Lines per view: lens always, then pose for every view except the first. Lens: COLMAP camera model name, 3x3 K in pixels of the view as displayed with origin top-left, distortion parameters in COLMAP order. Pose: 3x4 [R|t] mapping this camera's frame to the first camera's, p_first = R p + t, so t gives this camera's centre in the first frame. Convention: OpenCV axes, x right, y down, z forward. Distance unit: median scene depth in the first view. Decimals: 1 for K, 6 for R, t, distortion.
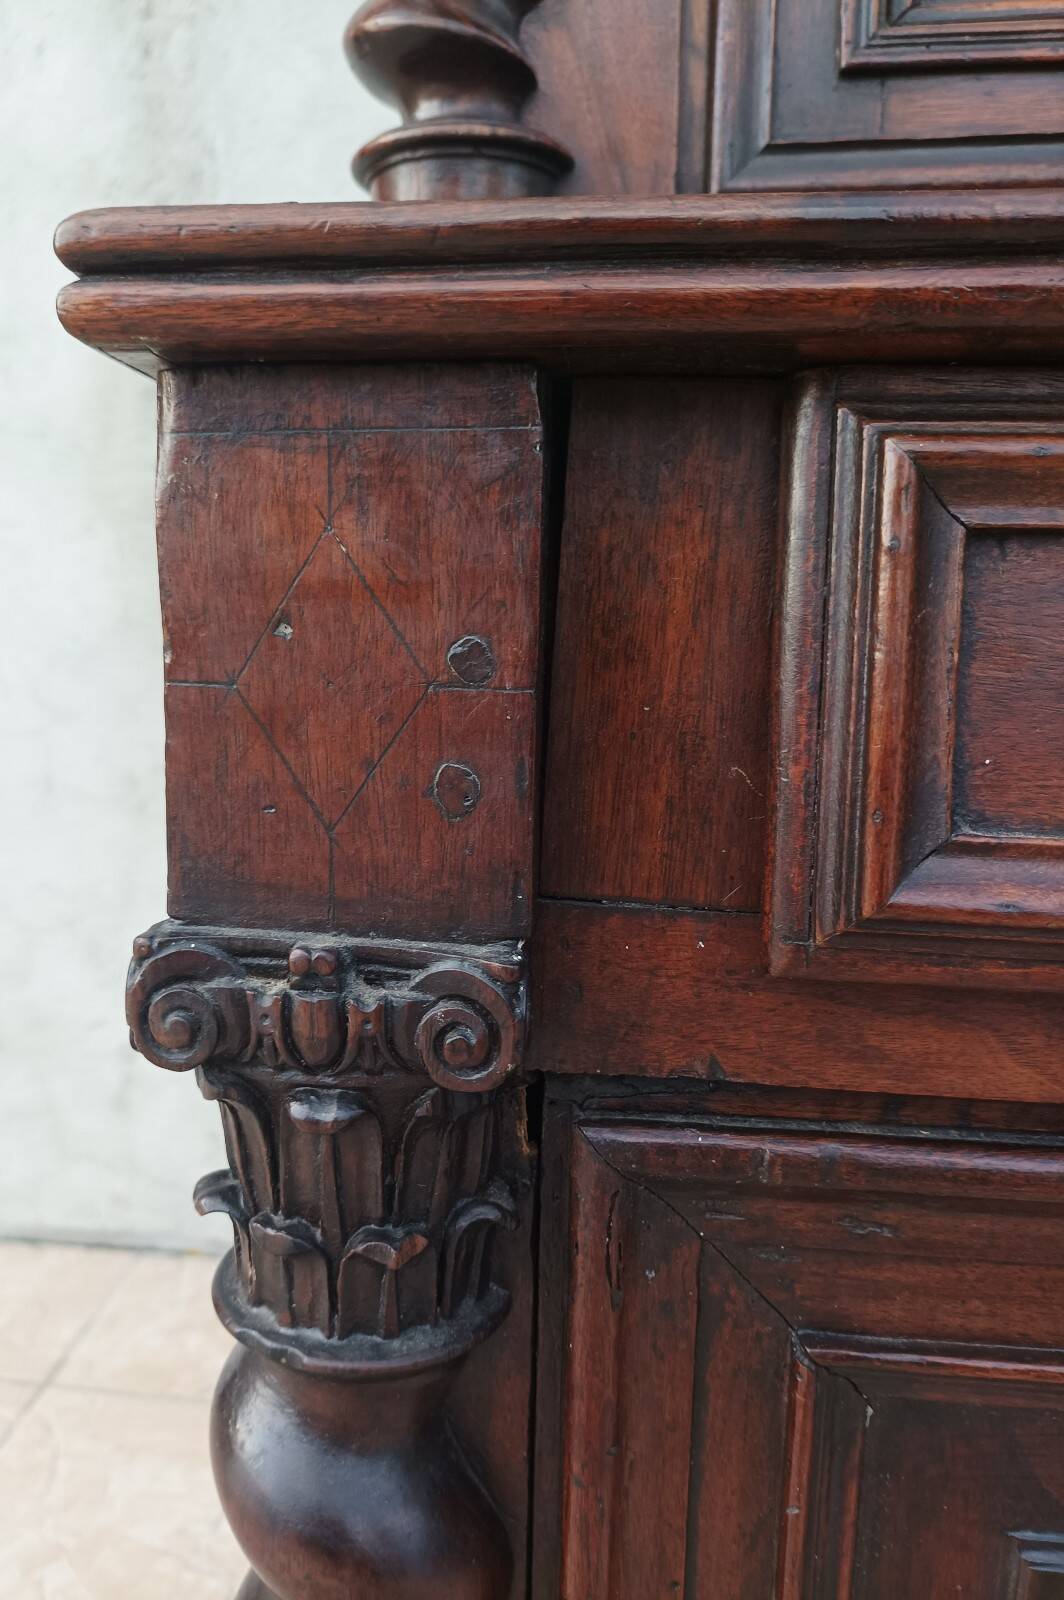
lens RADIAL K [[1245.1, 0, 479.5], [0, 1245.1, 804.2], [0, 0, 1]] dist [0.002401, 0.000128]
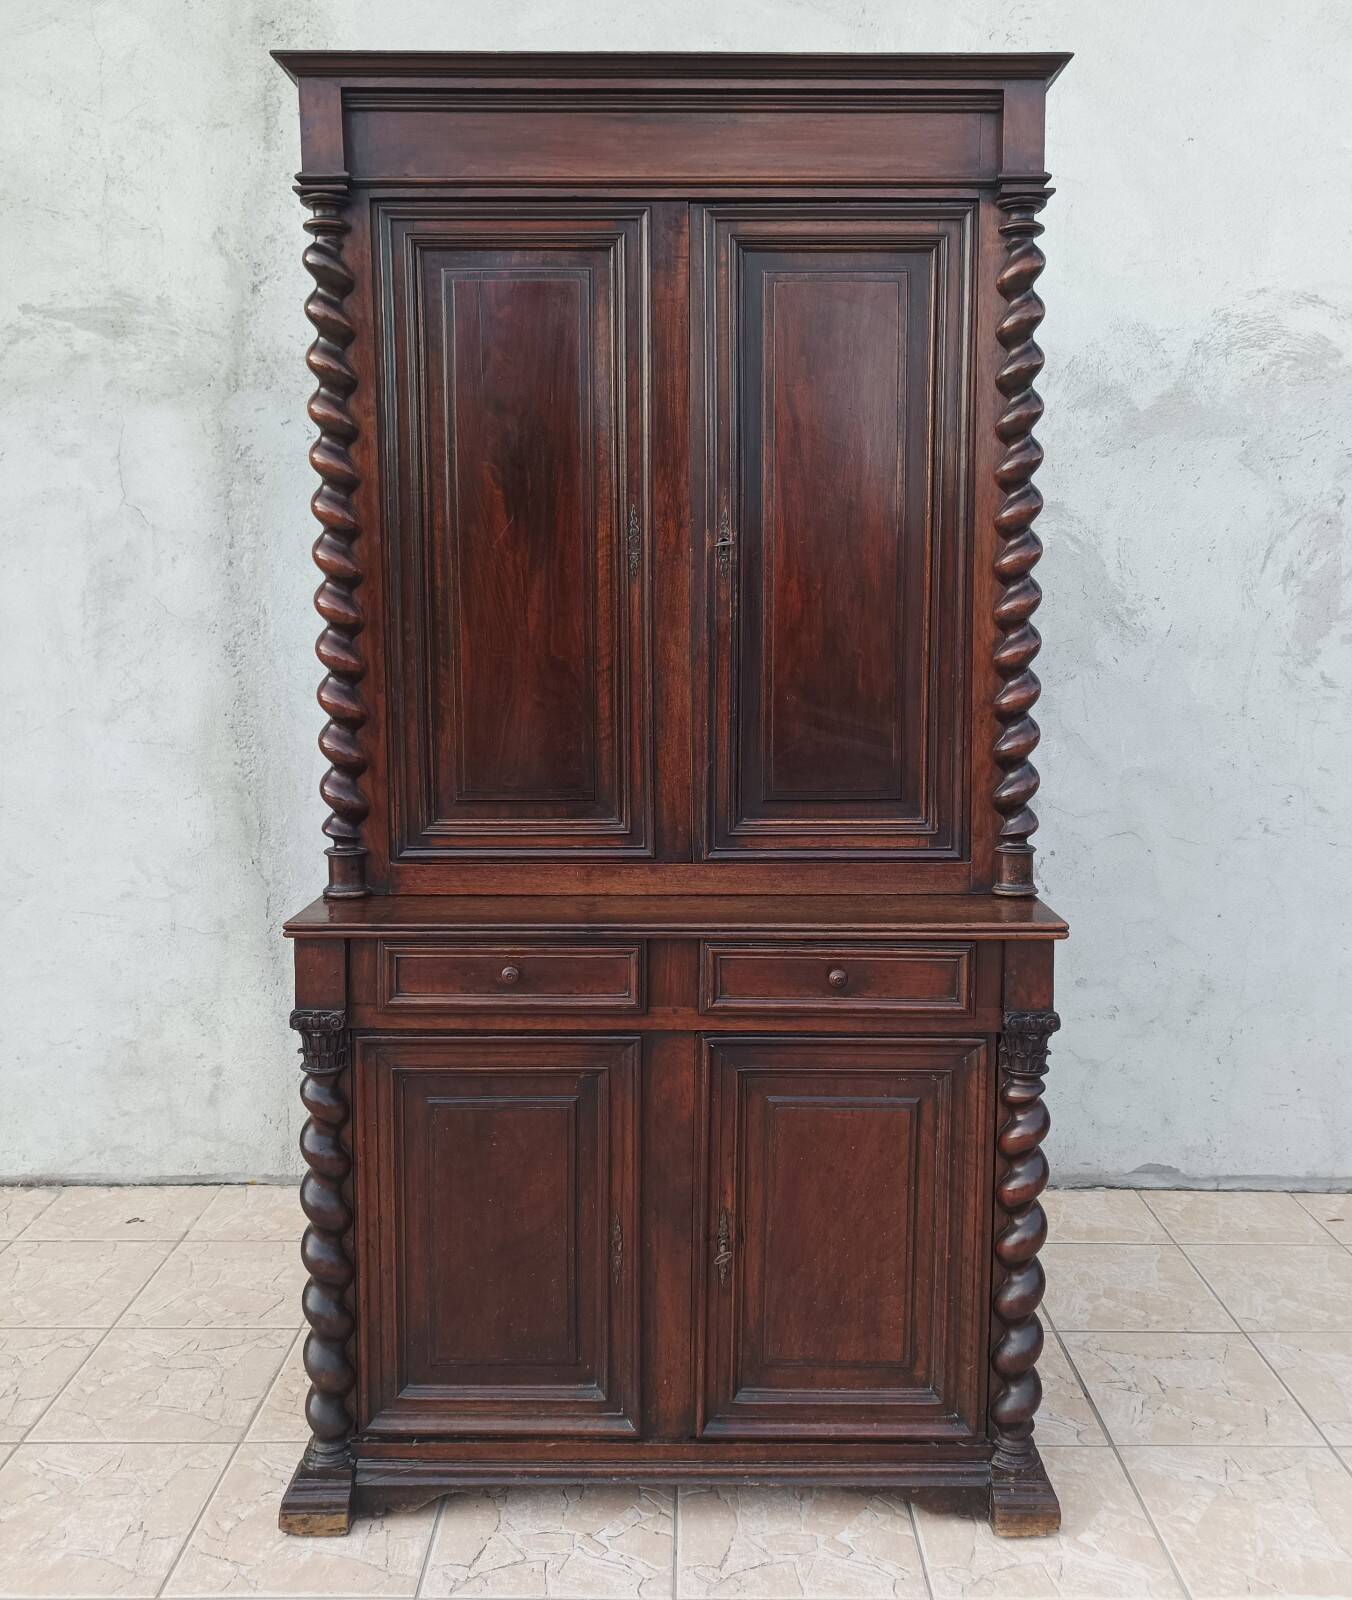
lens RADIAL K [[1411.3, 0, 698.8], [0, 1411.3, 727.2], [0, 0, 1]] dist [0.024772, -0.011959]
pose [[0.991882, -0.019116, 0.125713, 1.083708], [0.027837, 0.997298, -0.067982, -0.924539], [-0.124074, 0.070930, 0.989735, -7.613936]]
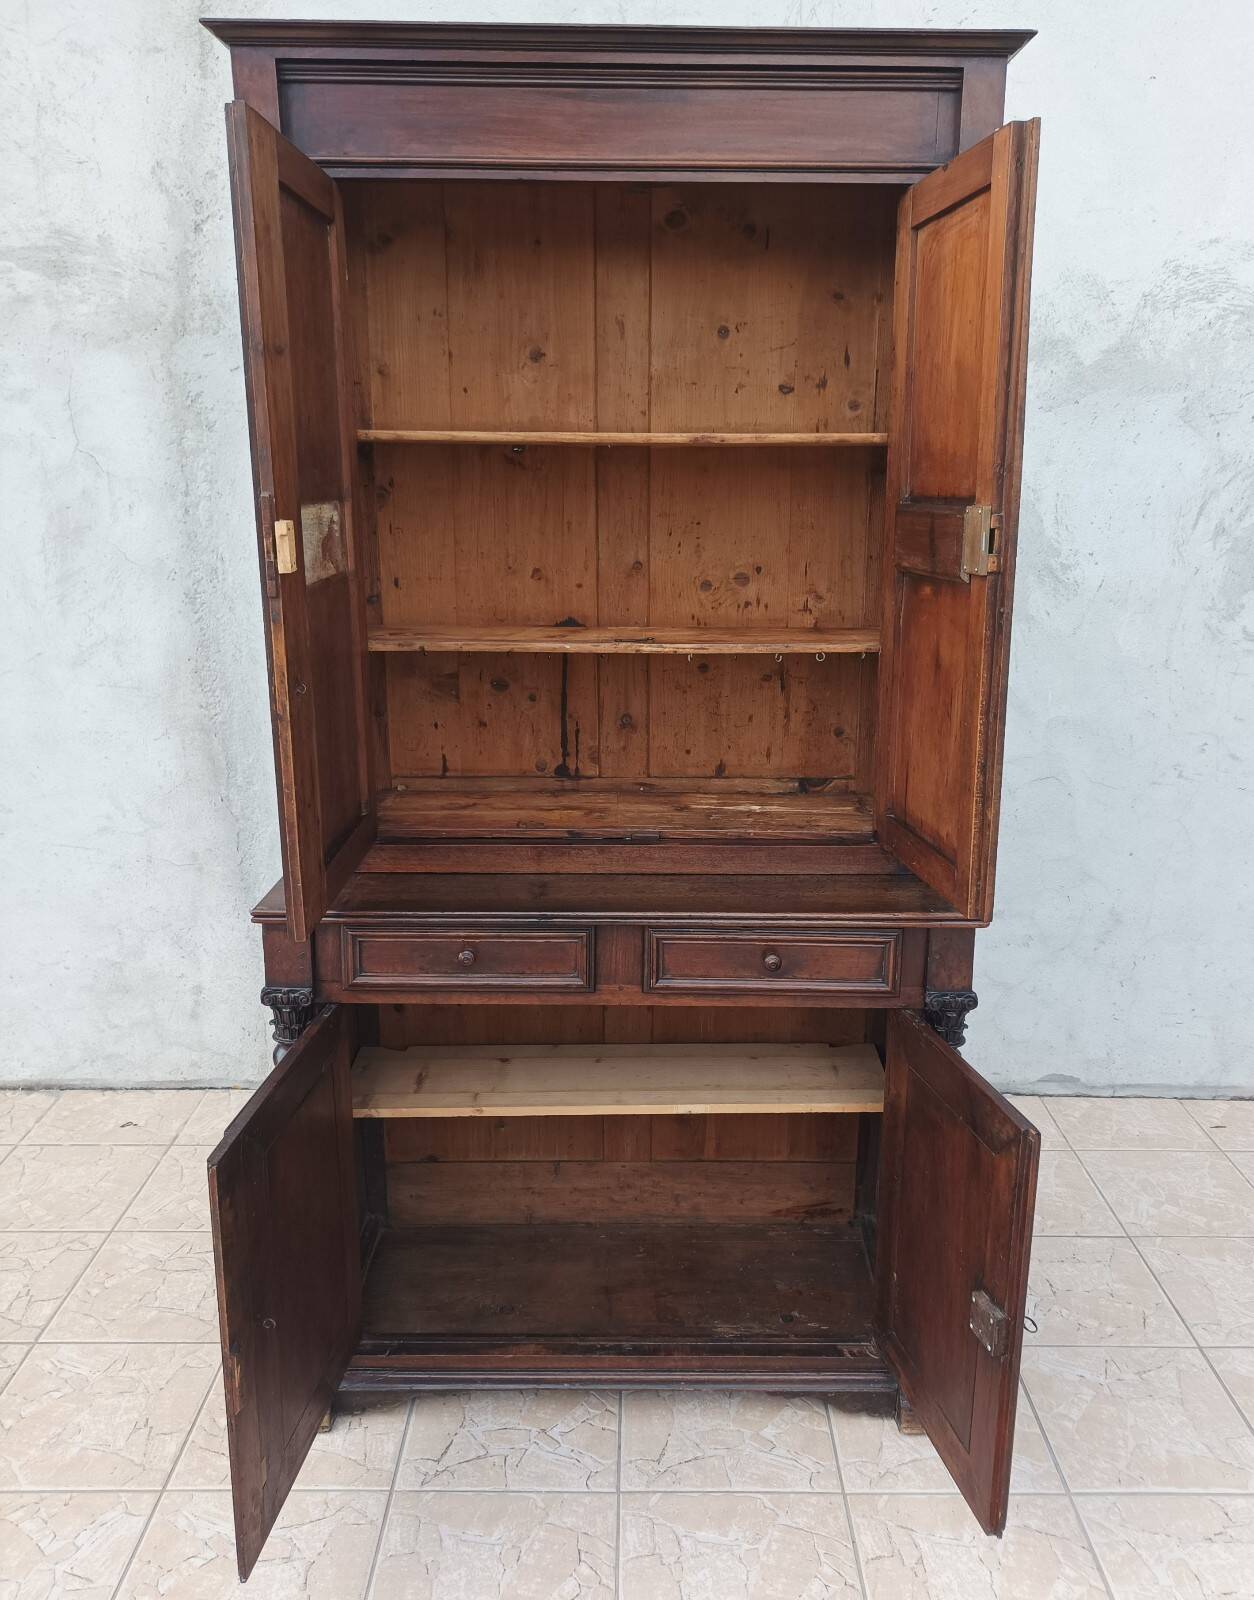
lens RADIAL K [[1330.8, 0, 661.1], [0, 1330.8, 798.6], [0, 0, 1]] dist [0.027836, -0.015878]
pose [[0.990707, -0.032551, 0.132059, 1.140404], [0.020864, 0.995819, 0.088932, -1.774202], [-0.134402, -0.085350, 0.987244, -7.490117]]
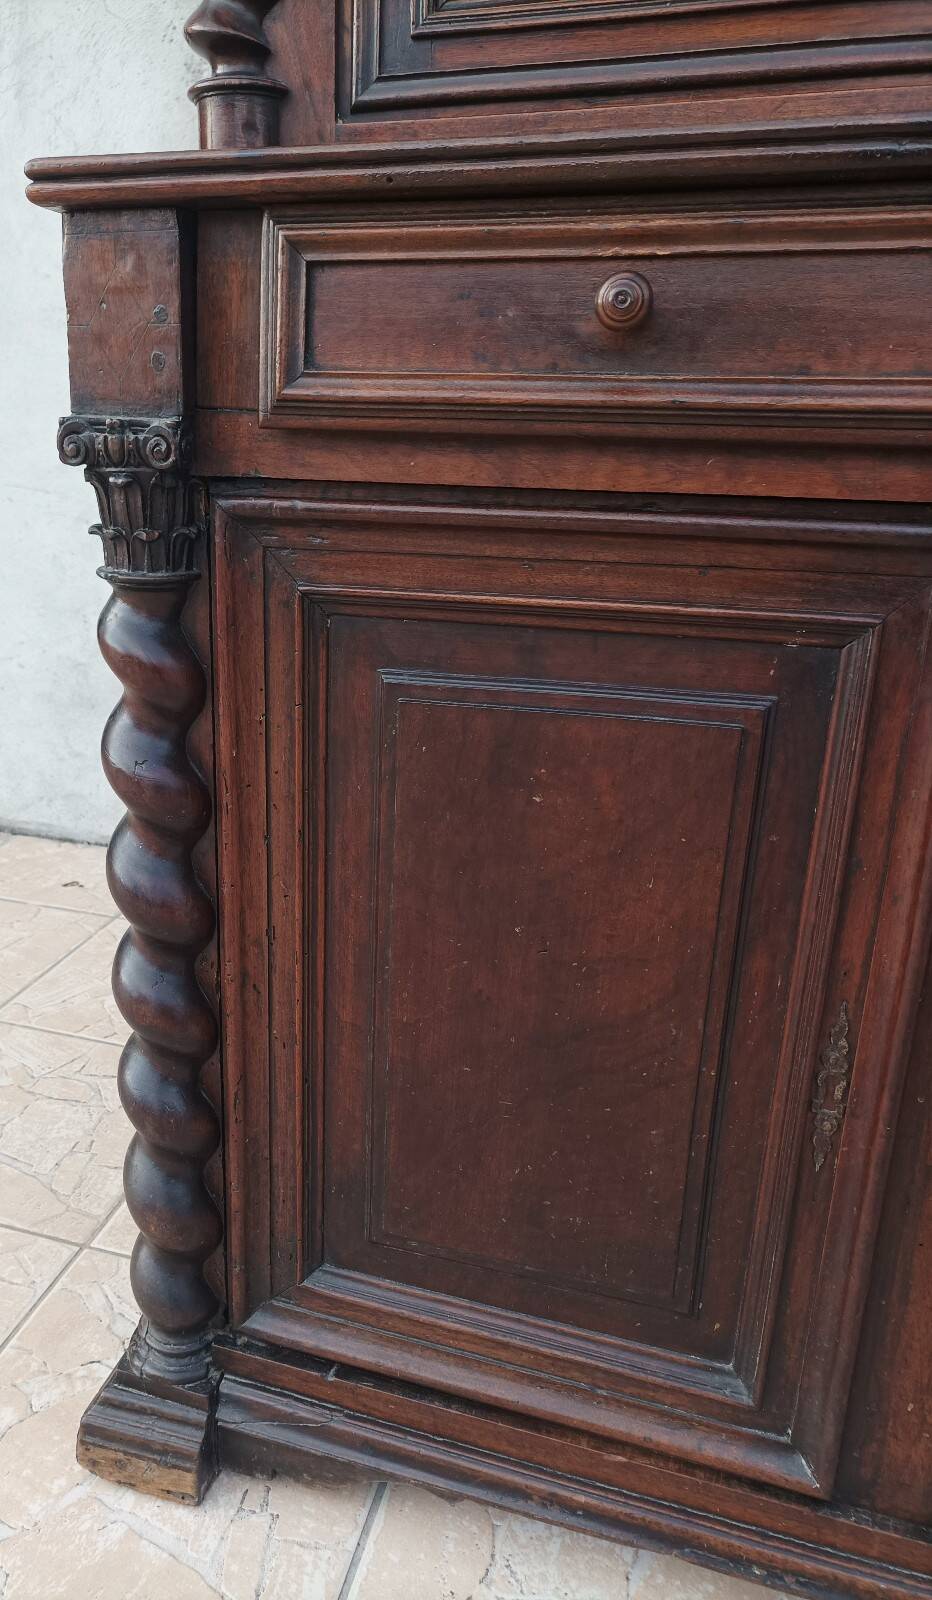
lens RADIAL K [[1204.7, 0, 331.6], [0, 1204.7, 805.2], [0, 0, 1]] dist [0.017149, -0.004946]
pose [[0.978834, 0.063723, -0.194484, 0.965287], [-0.032393, 0.986551, 0.160211, 0.530639], [0.202077, -0.150521, 0.967734, -1.767089]]
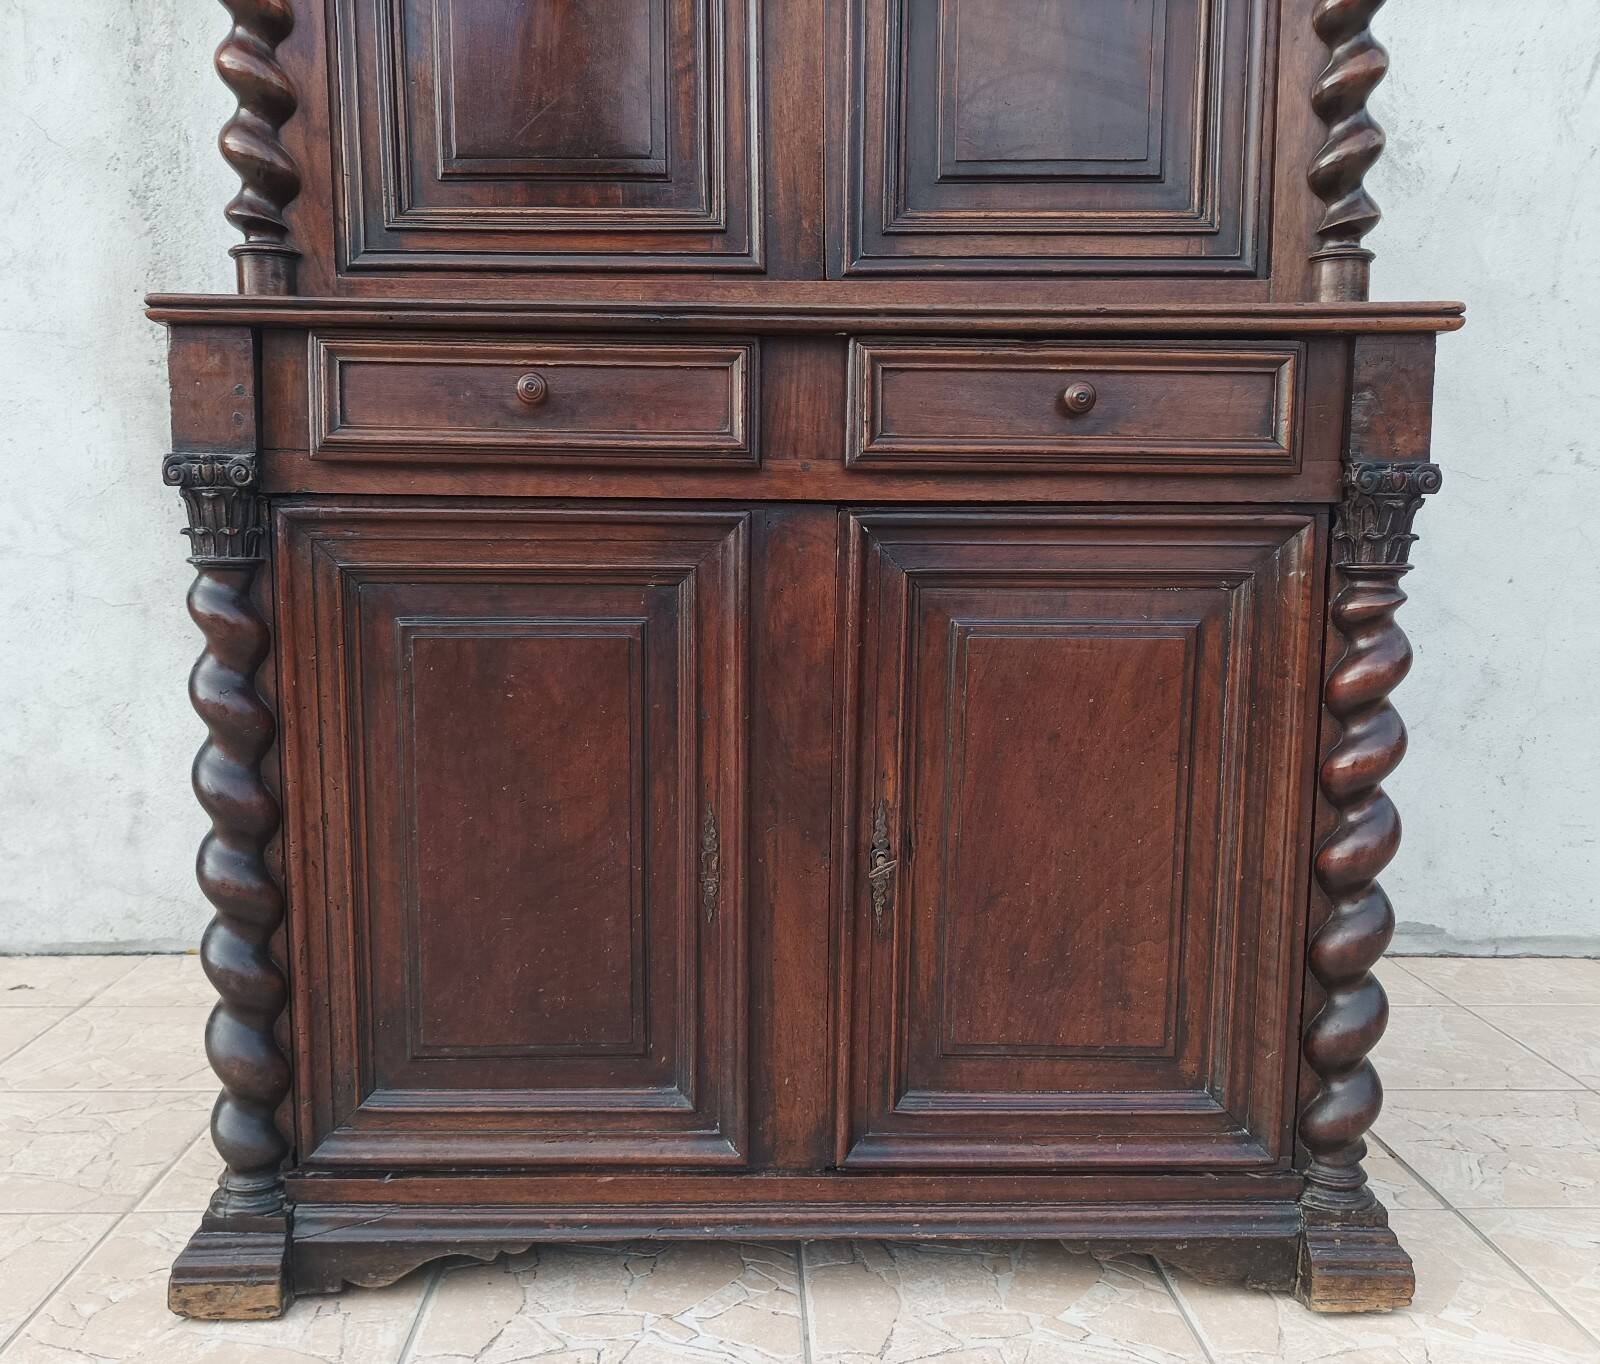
lens RADIAL K [[1513.1, 0, 775.1], [0, 1513.1, 747.5], [0, 0, 1]] dist [0.035481, -0.039390]
pose [[0.989604, -0.026267, 0.141398, 1.059107], [0.029914, 0.999271, -0.023723, 1.320094], [-0.140671, 0.027706, 0.989669, -4.535359]]
